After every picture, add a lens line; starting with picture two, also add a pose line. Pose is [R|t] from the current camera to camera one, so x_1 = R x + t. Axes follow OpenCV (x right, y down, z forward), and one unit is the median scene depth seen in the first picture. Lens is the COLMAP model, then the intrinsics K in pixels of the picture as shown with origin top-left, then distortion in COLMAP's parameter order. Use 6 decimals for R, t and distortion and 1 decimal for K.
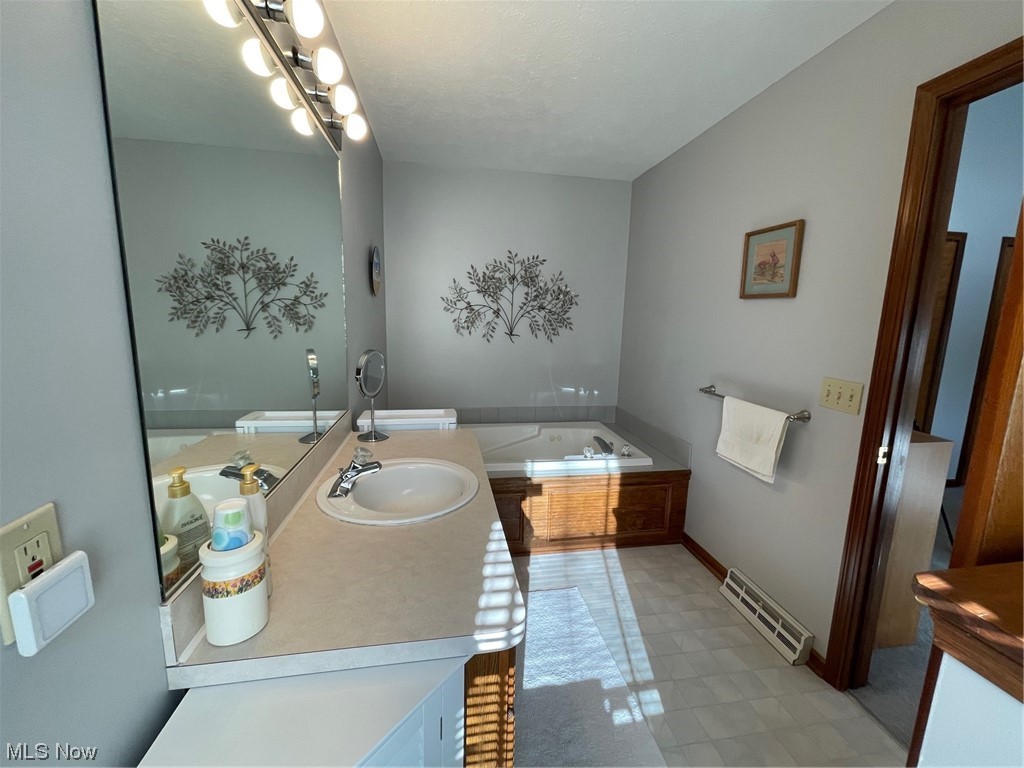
lens RADIAL K [[415.4, 0, 509.7], [0, 415.4, 380.9], [0, 0, 1]] dist [-0.001690, 0.000112]
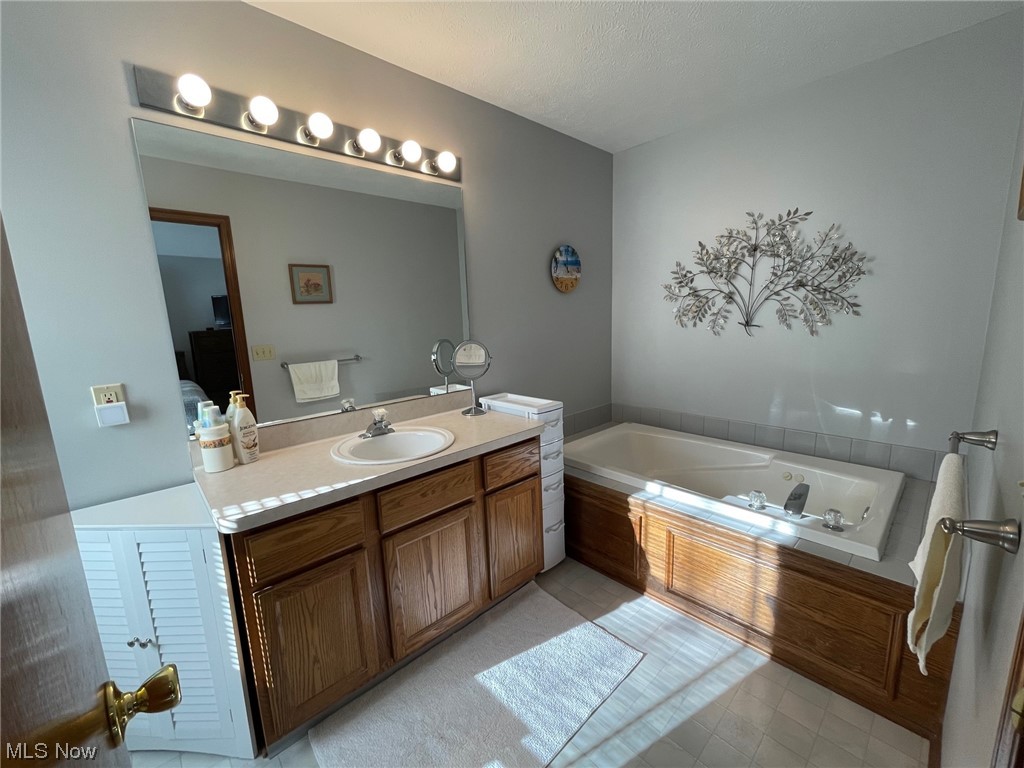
lens RADIAL K [[410.5, 0, 507.6], [0, 410.5, 386.2], [0, 0, 1]] dist [-0.000722, 0.000185]
pose [[0.544123, 0.102584, -0.832710, 0.402003], [-0.083440, 0.994193, 0.067955, -0.016160], [0.834846, 0.032505, 0.549523, 0.237312]]
